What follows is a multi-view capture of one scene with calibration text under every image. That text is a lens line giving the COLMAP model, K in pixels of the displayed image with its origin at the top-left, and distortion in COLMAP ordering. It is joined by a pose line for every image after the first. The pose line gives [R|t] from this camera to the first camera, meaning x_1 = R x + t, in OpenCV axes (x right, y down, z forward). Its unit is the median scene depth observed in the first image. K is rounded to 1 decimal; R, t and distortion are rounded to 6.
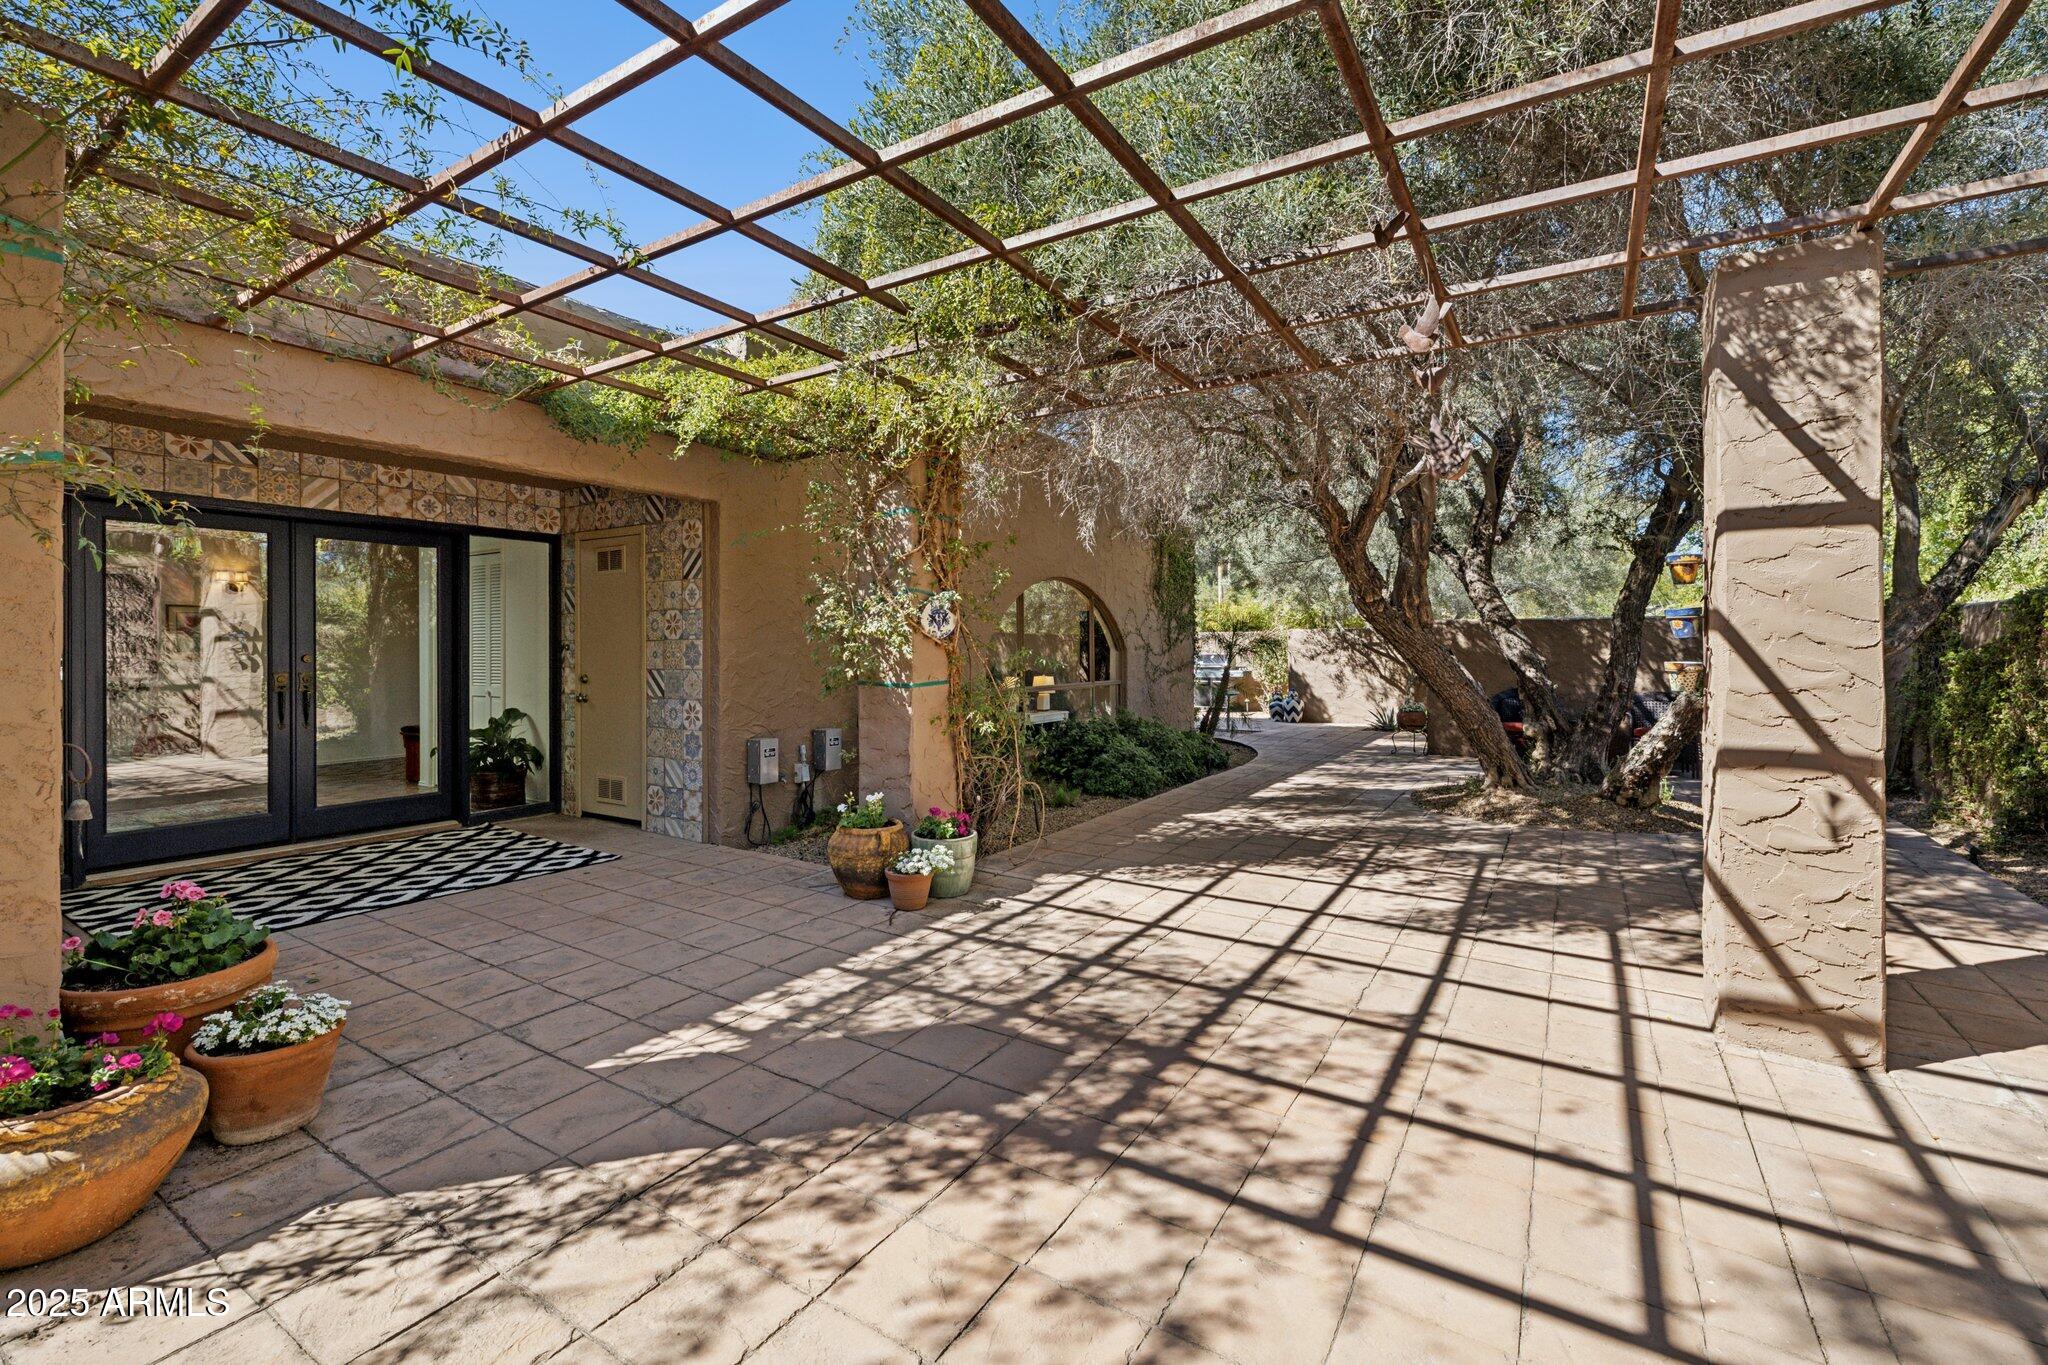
lens RADIAL K [[877.1, 0, 1024.5], [0, 877.1, 652.6], [0, 0, 1]] dist [-0.001267, 0.000612]
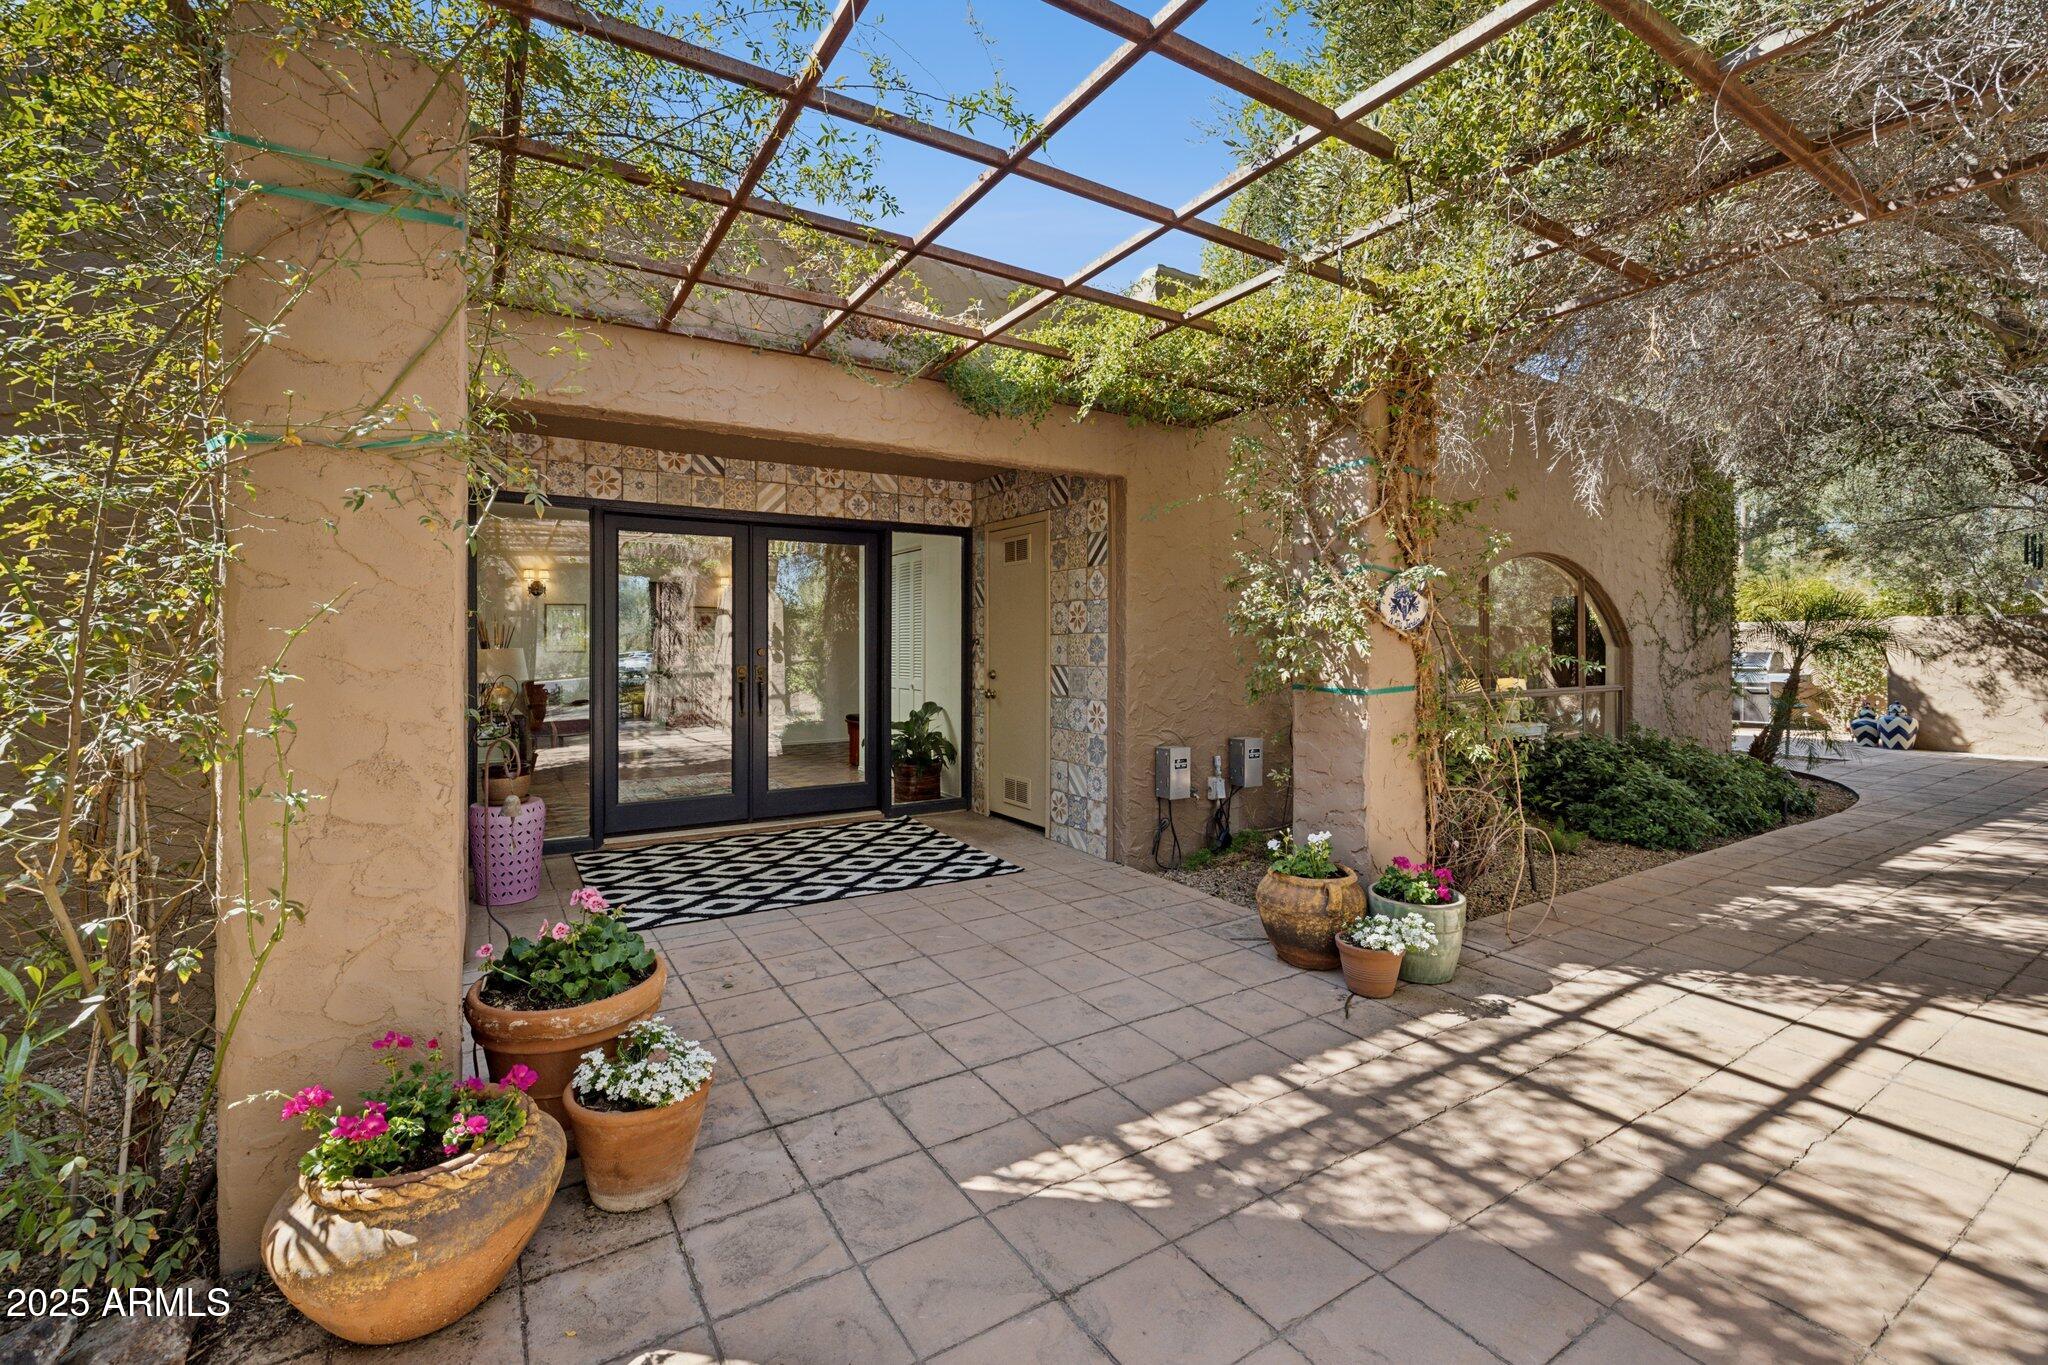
lens RADIAL K [[877.1, 0, 1024.5], [0, 877.1, 652.6], [0, 0, 1]] dist [-0.001267, 0.000612]
pose [[0.902392, 0.005636, -0.430879, -0.072865], [-0.003090, 0.999973, 0.006610, -0.000762], [0.430905, -0.004633, 0.902385, 0.195291]]
